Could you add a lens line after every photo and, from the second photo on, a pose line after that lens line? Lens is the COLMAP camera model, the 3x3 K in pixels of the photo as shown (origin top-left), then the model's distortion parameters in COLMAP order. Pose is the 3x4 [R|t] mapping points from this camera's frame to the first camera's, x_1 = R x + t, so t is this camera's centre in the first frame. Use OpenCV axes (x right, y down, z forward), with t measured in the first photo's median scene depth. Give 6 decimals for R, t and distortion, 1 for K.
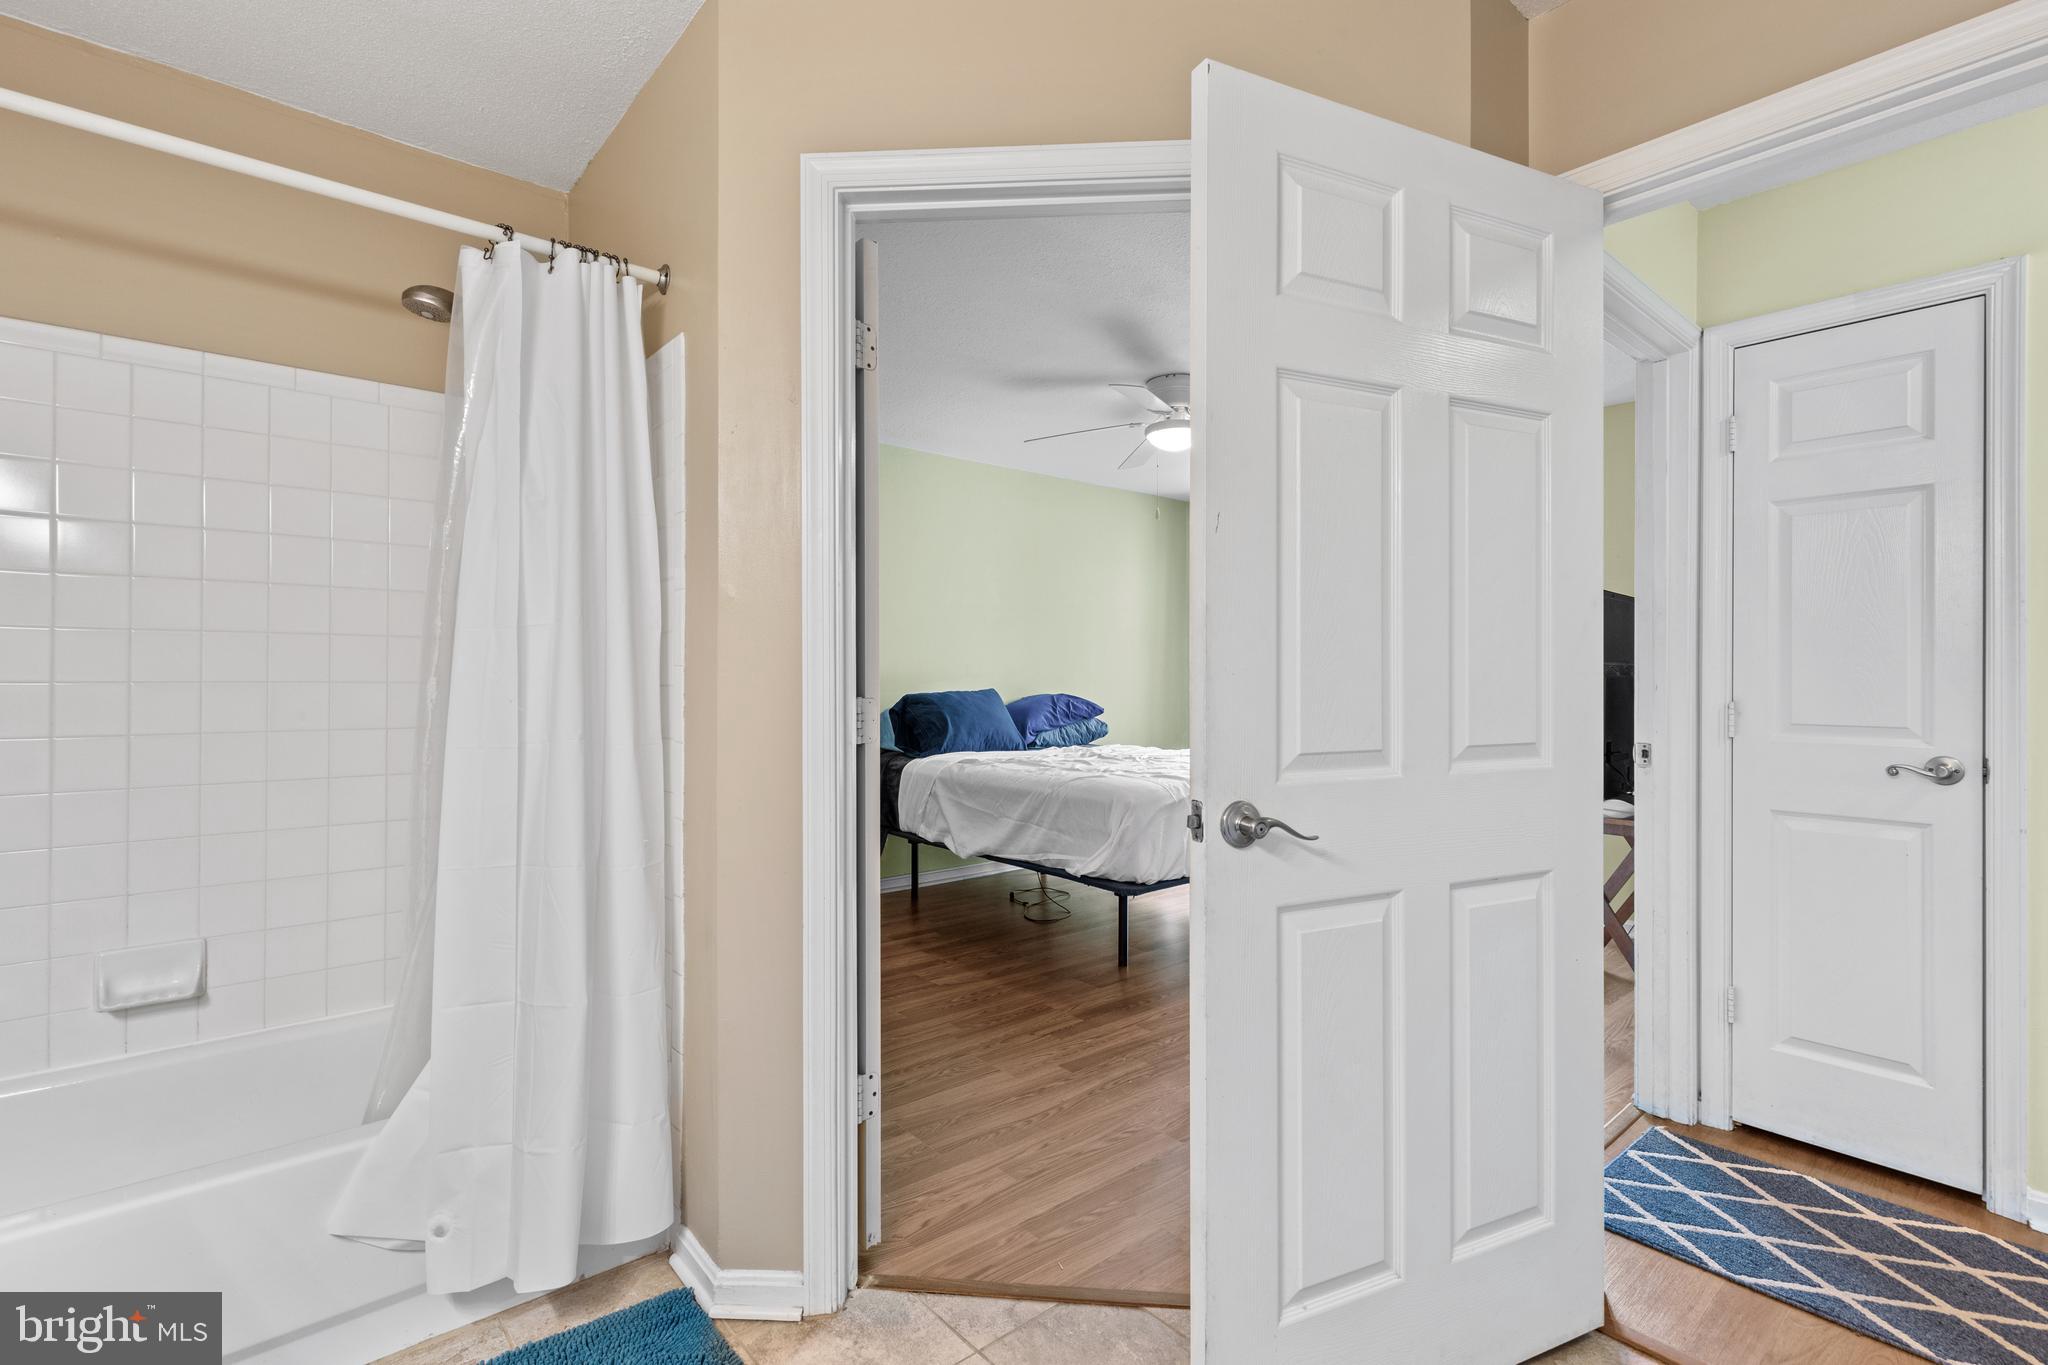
lens RADIAL K [[926.7, 0, 1025.4], [0, 926.7, 674.6], [0, 0, 1]] dist [0.005664, -0.001656]
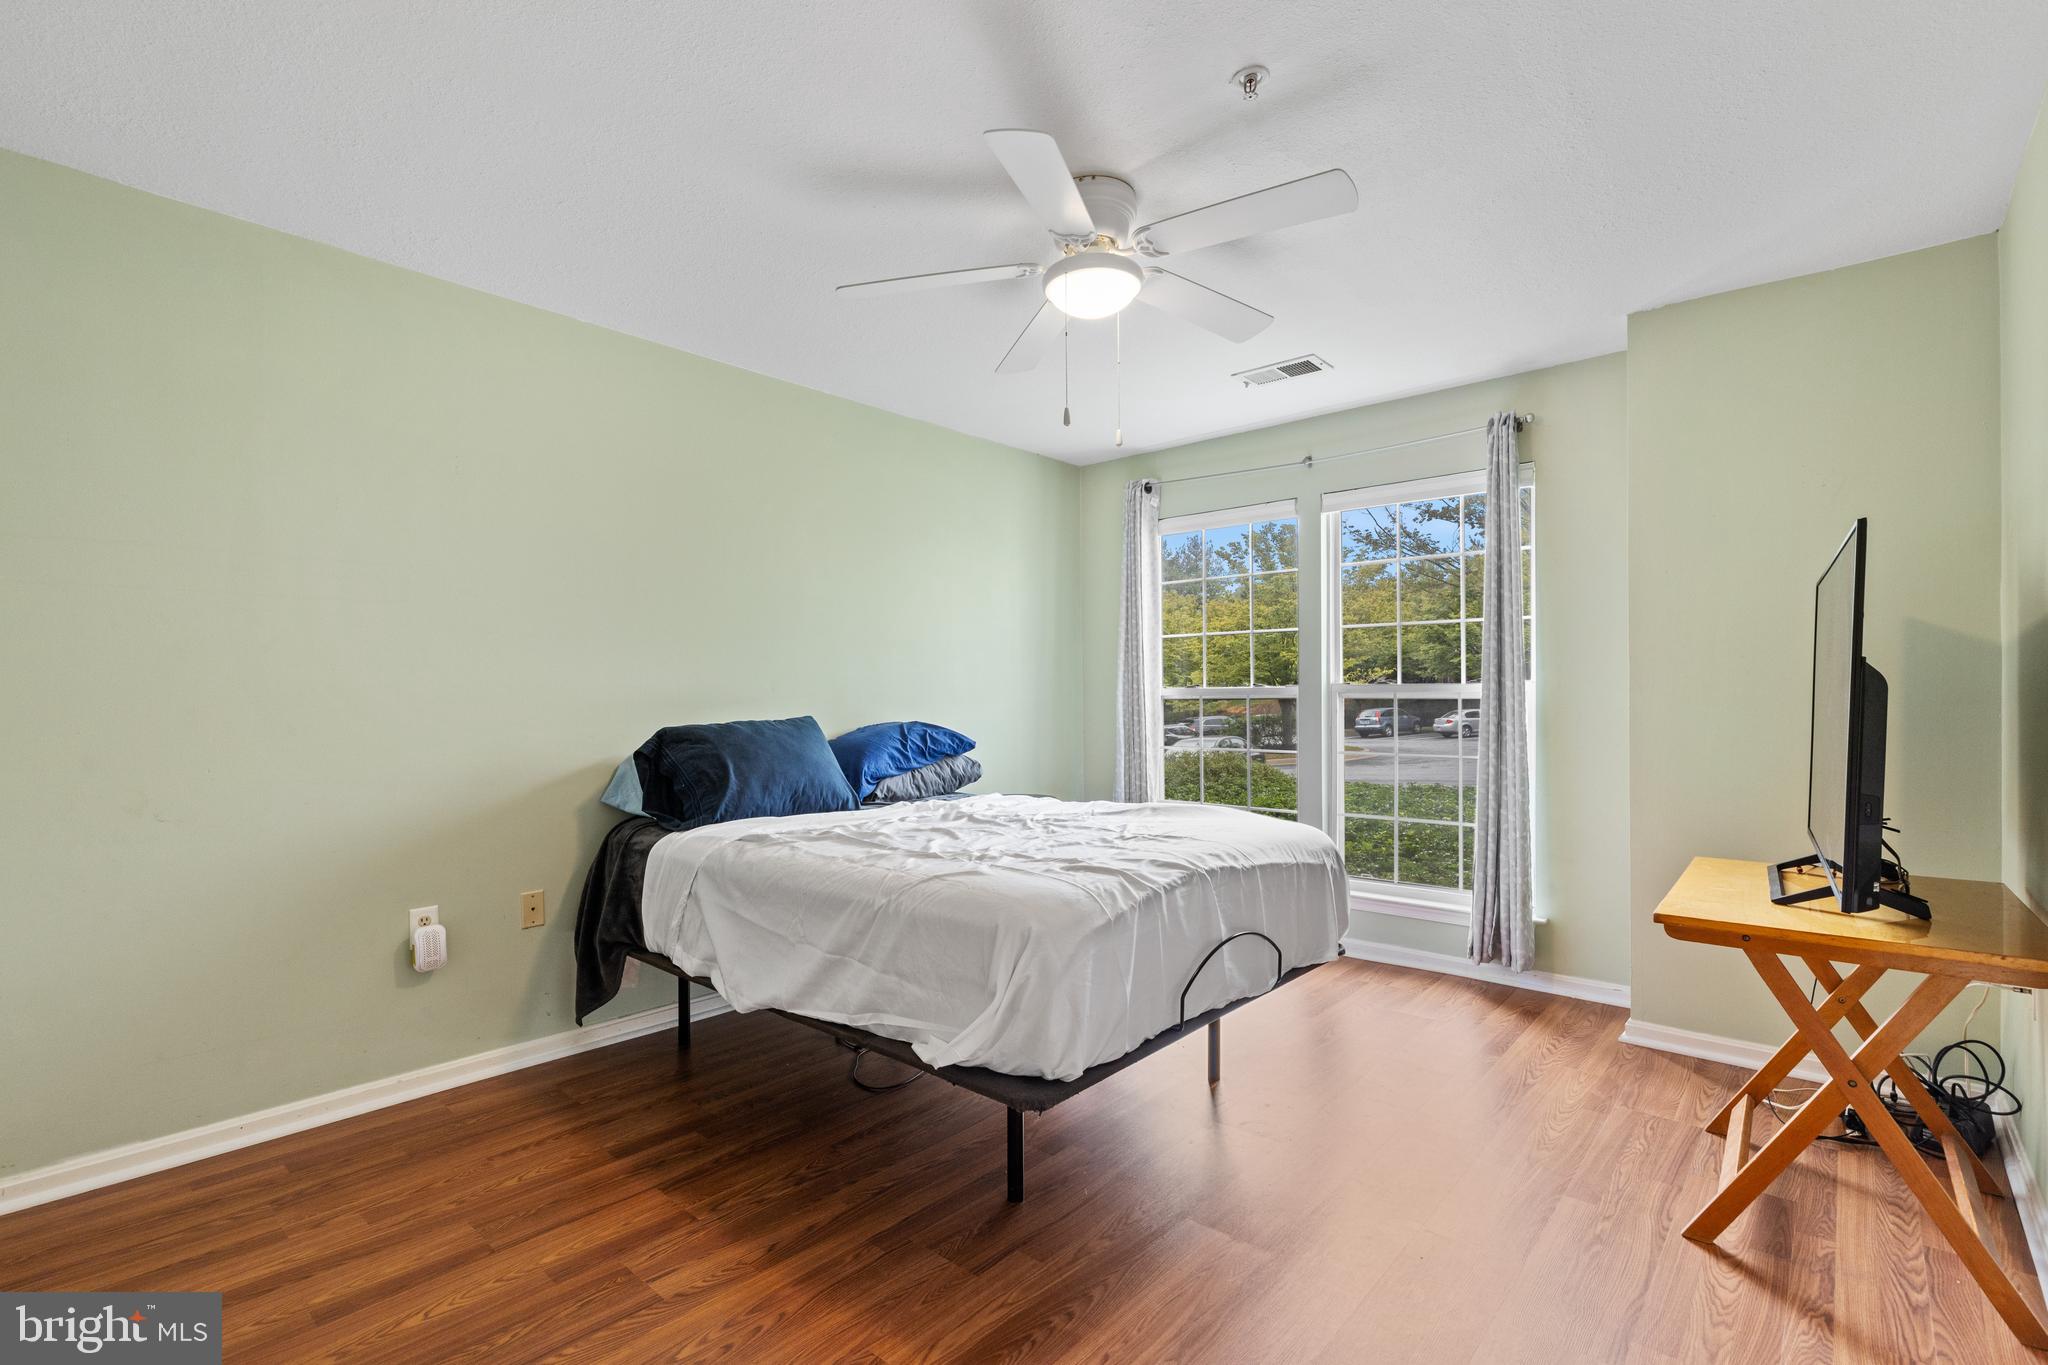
lens RADIAL K [[926.7, 0, 1025.6], [0, 926.7, 688.0], [0, 0, 1]] dist [0.005664, -0.001656]
pose [[0.989611, -0.007700, 0.143563, 0.025664], [0.008986, 0.999925, -0.008310, 0.002172], [-0.143488, 0.009514, 0.989606, 0.351351]]
